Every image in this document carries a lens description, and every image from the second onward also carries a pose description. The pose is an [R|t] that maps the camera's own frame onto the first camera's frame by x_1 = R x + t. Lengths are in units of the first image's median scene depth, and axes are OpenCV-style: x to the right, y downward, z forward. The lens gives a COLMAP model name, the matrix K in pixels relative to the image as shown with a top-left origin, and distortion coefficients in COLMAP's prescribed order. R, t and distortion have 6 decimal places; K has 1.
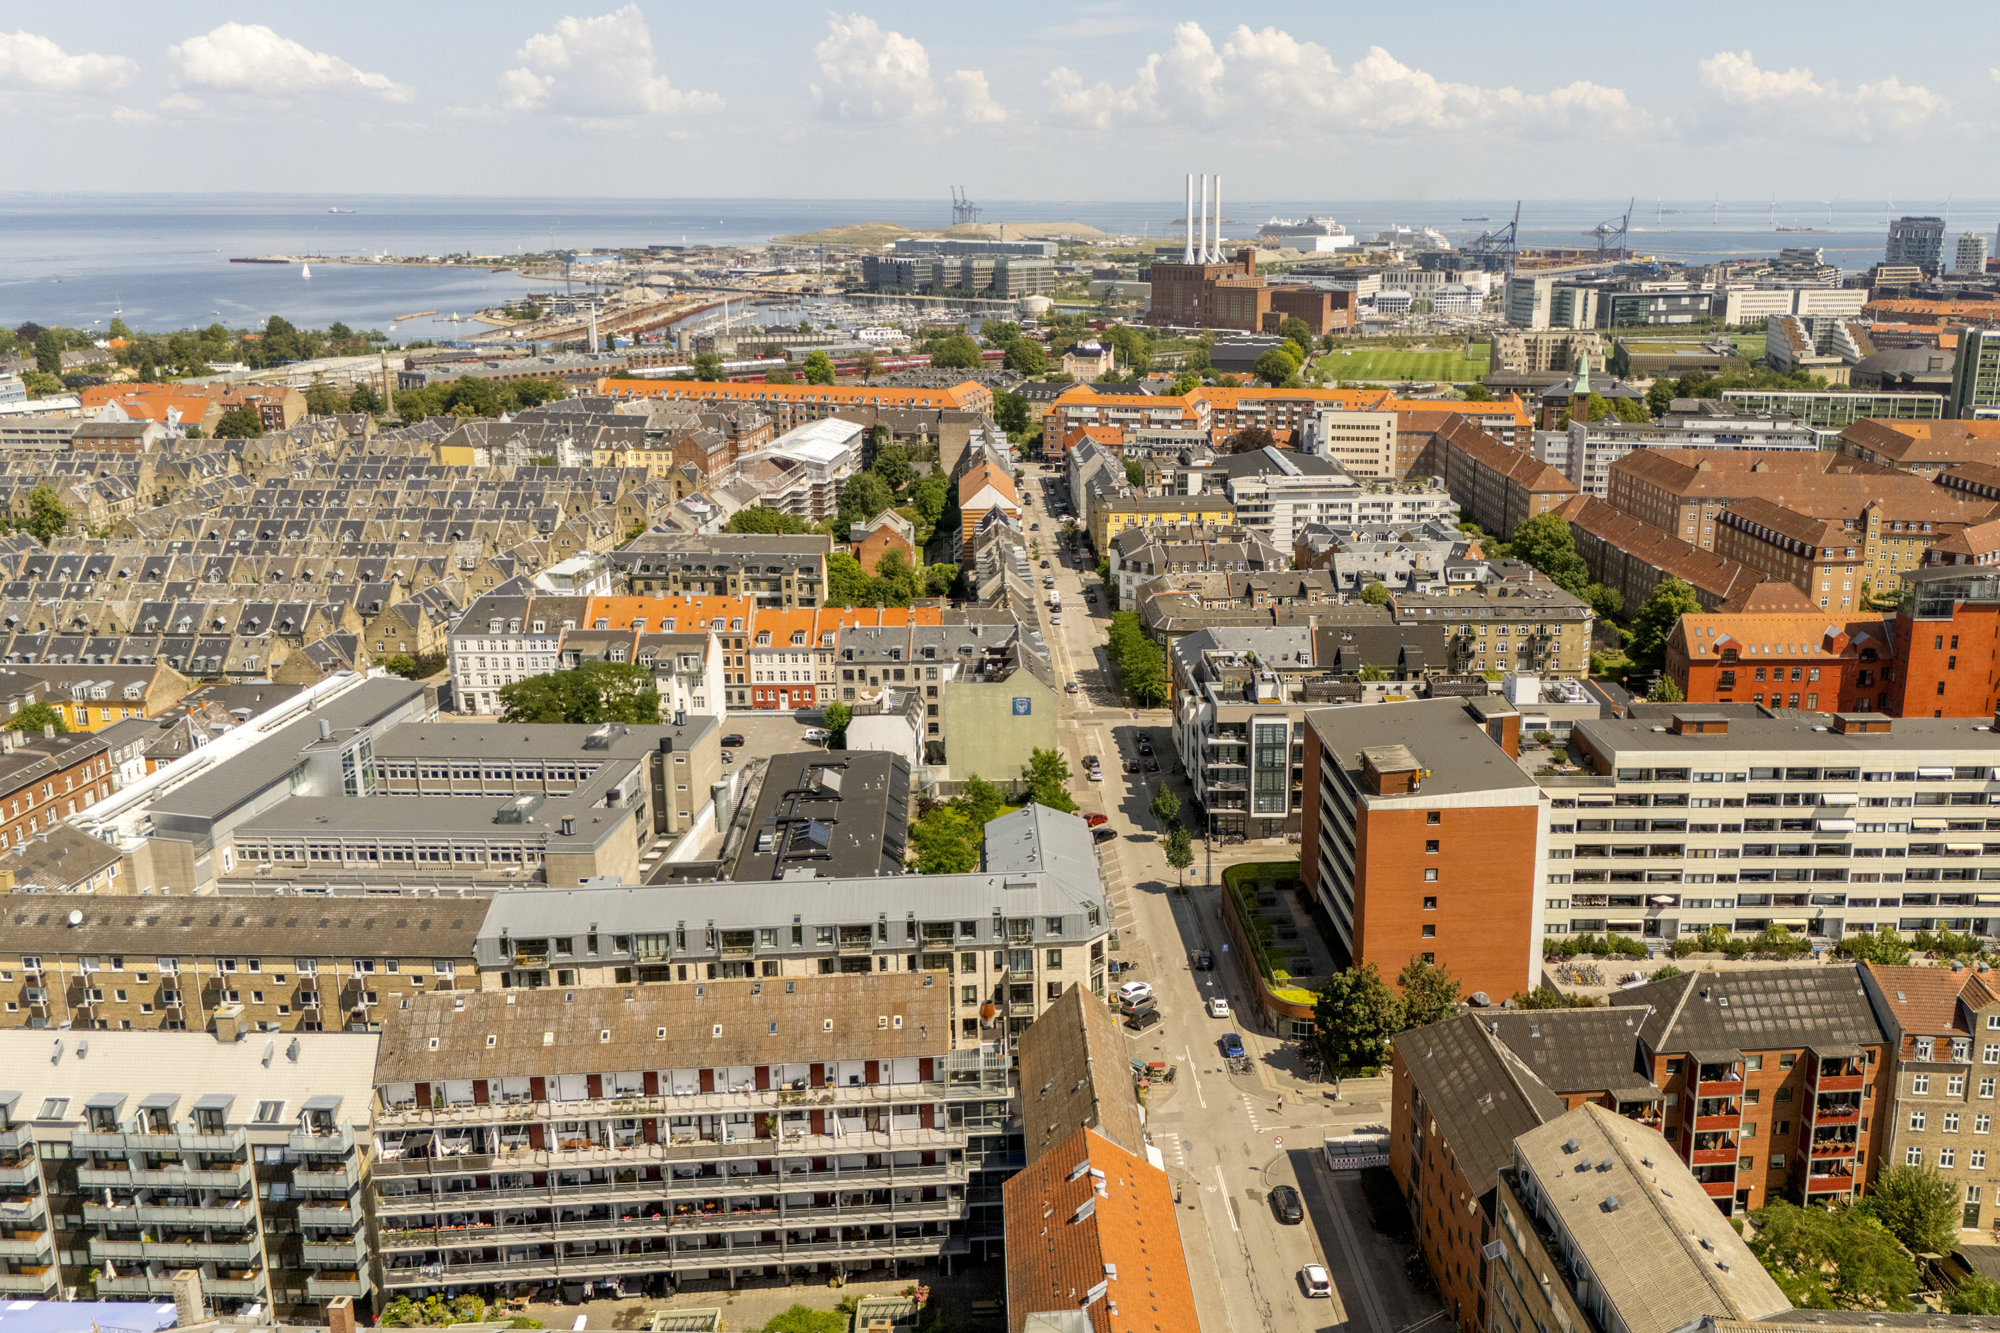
lens RADIAL K [[1637.9, 0, 1102.3], [0, 1637.9, 638.5], [0, 0, 1]] dist [0.092375, -0.135860]
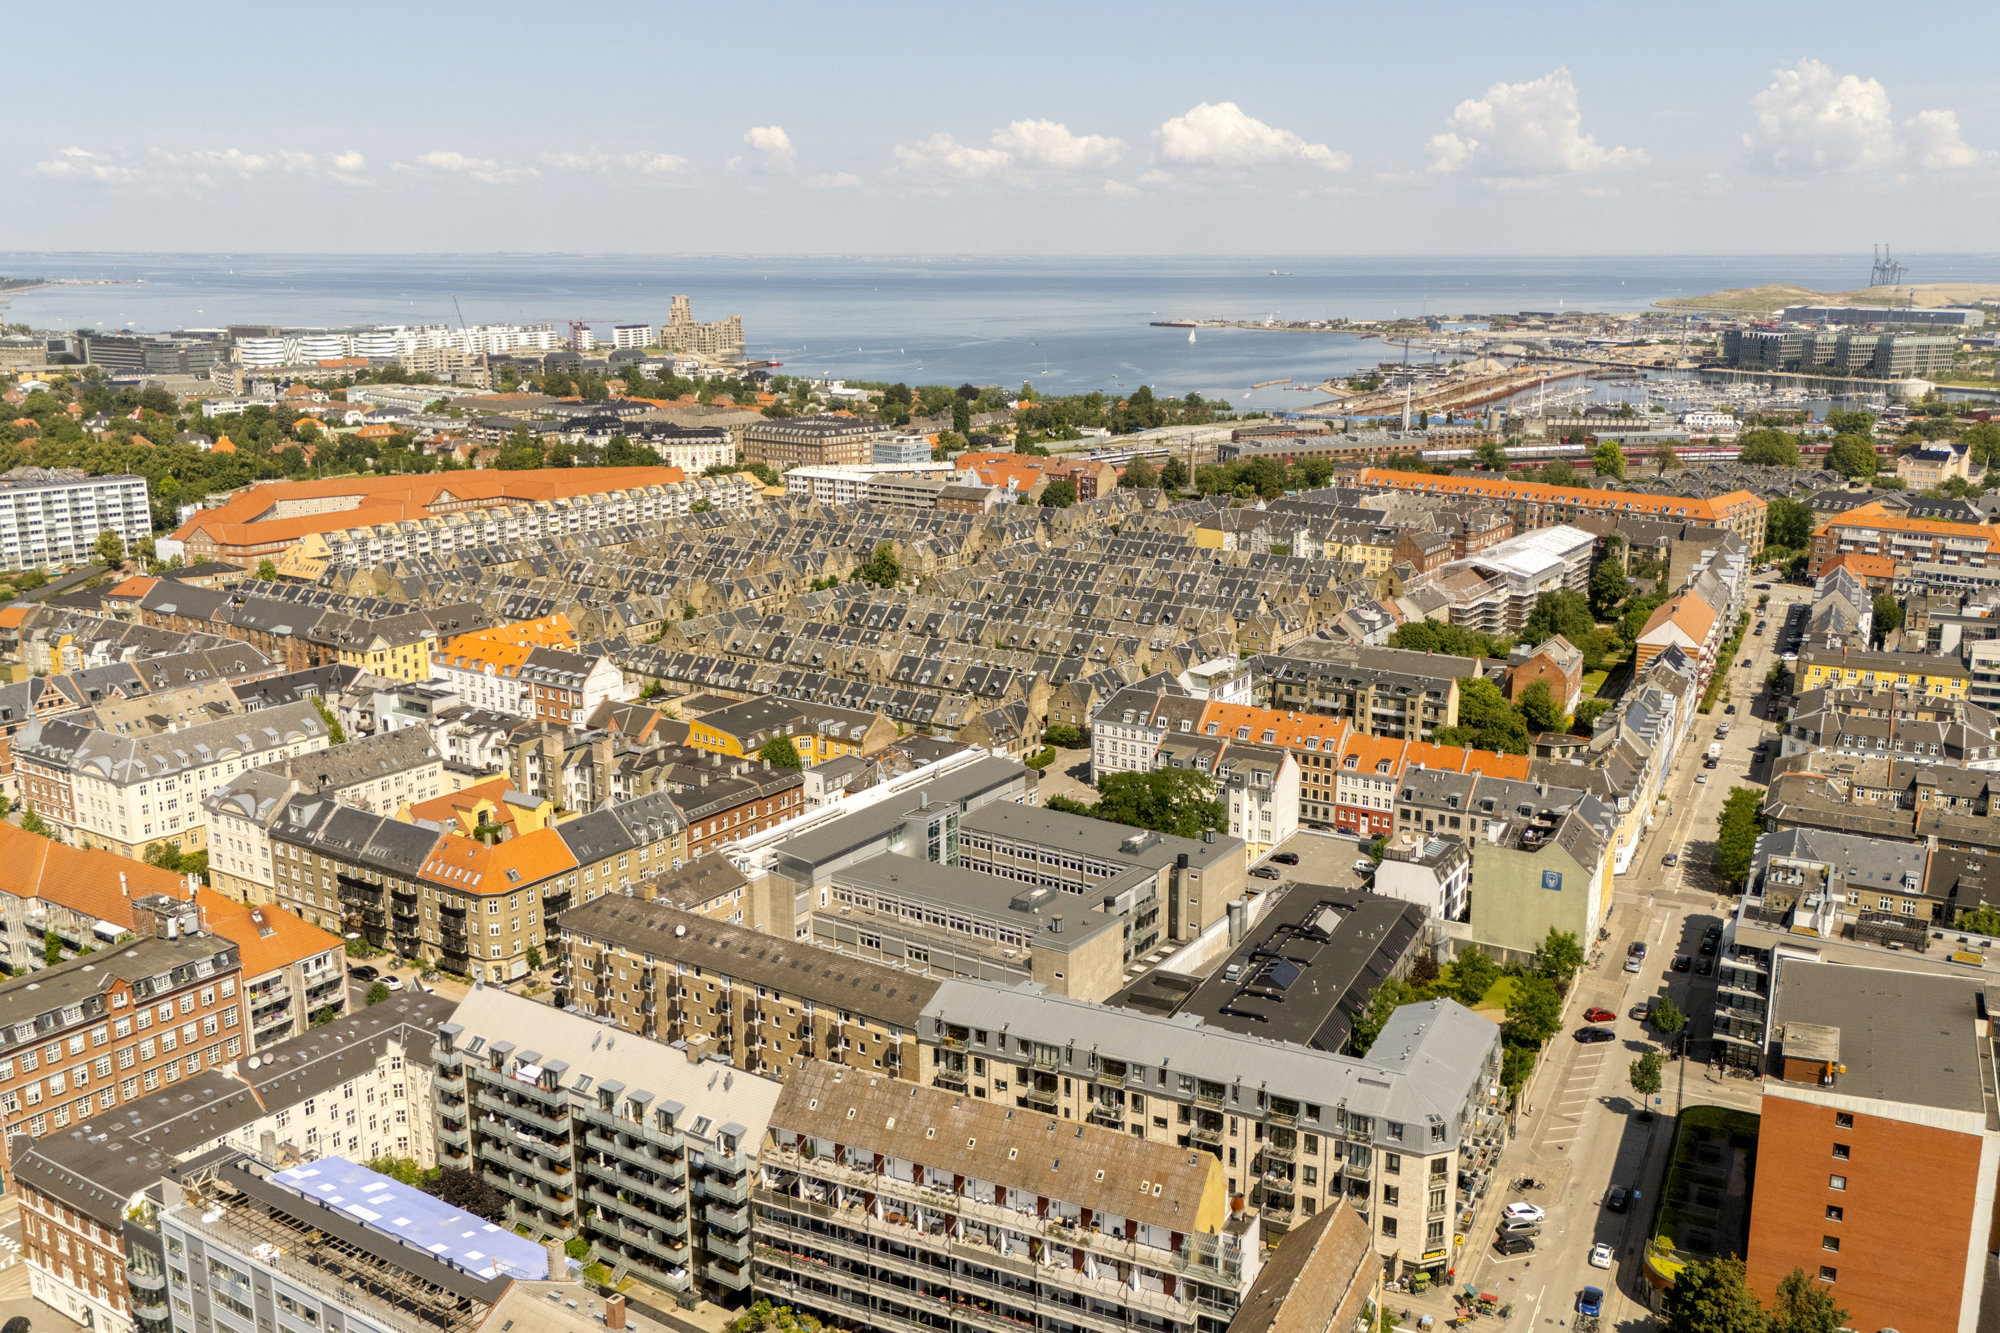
lens RADIAL K [[1637.9, 0, 1102.3], [0, 1637.9, 638.5], [0, 0, 1]] dist [0.092375, -0.135860]
pose [[0.865534, 0.114641, -0.487553, 0.170002], [-0.129412, 0.991585, 0.003416, -0.065495], [0.483842, 0.060139, 0.873087, 0.001383]]
